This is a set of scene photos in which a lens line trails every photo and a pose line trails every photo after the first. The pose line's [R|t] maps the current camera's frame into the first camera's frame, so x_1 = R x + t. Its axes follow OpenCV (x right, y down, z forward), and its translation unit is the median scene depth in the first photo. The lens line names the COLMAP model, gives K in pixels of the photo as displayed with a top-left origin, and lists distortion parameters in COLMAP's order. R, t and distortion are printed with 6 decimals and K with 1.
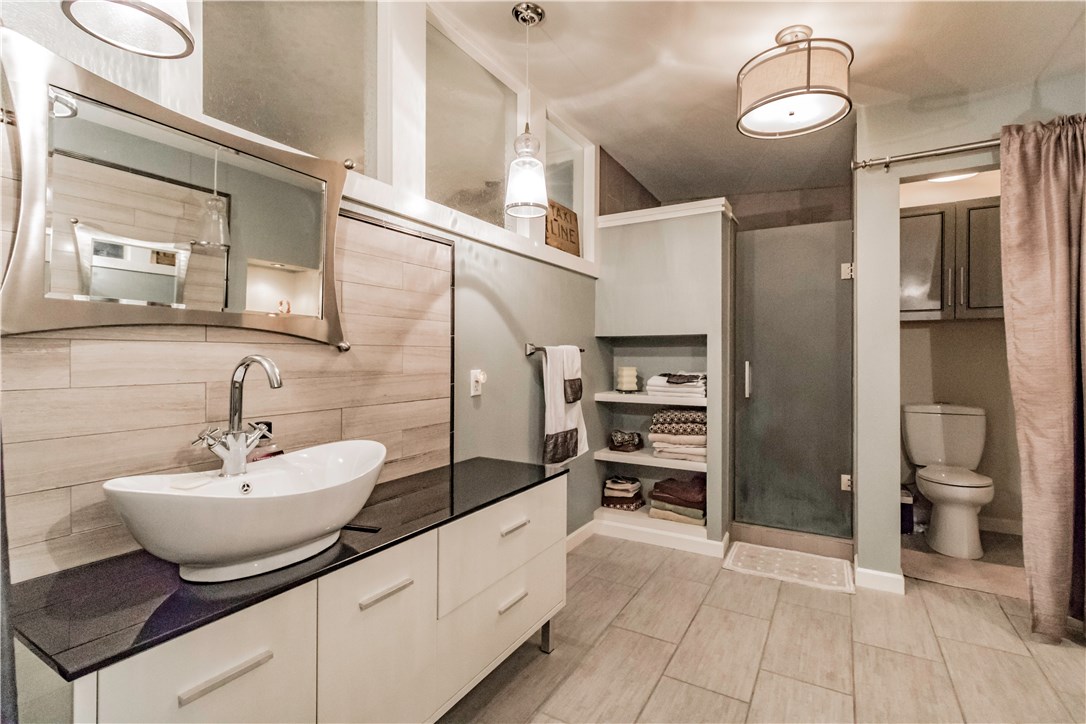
lens RADIAL K [[500.2, 0, 552.9], [0, 500.2, 357.6], [0, 0, 1]] dist [0.002311, 0.000514]
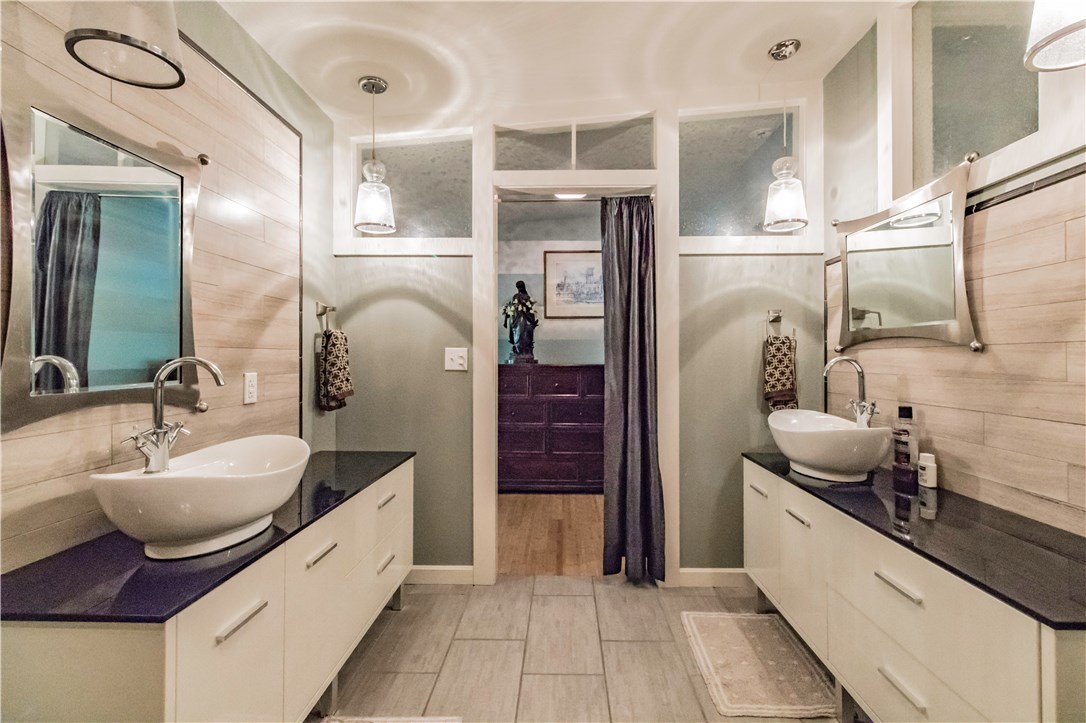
lens RADIAL K [[500.2, 0, 552.9], [0, 500.2, 357.1], [0, 0, 1]] dist [0.002311, 0.000514]
pose [[-0.876682, -0.000618, -0.481071, 0.742158], [-0.000009, 0.999999, -0.001267, -0.001297], [0.481071, -0.001106, -0.876681, 1.423492]]
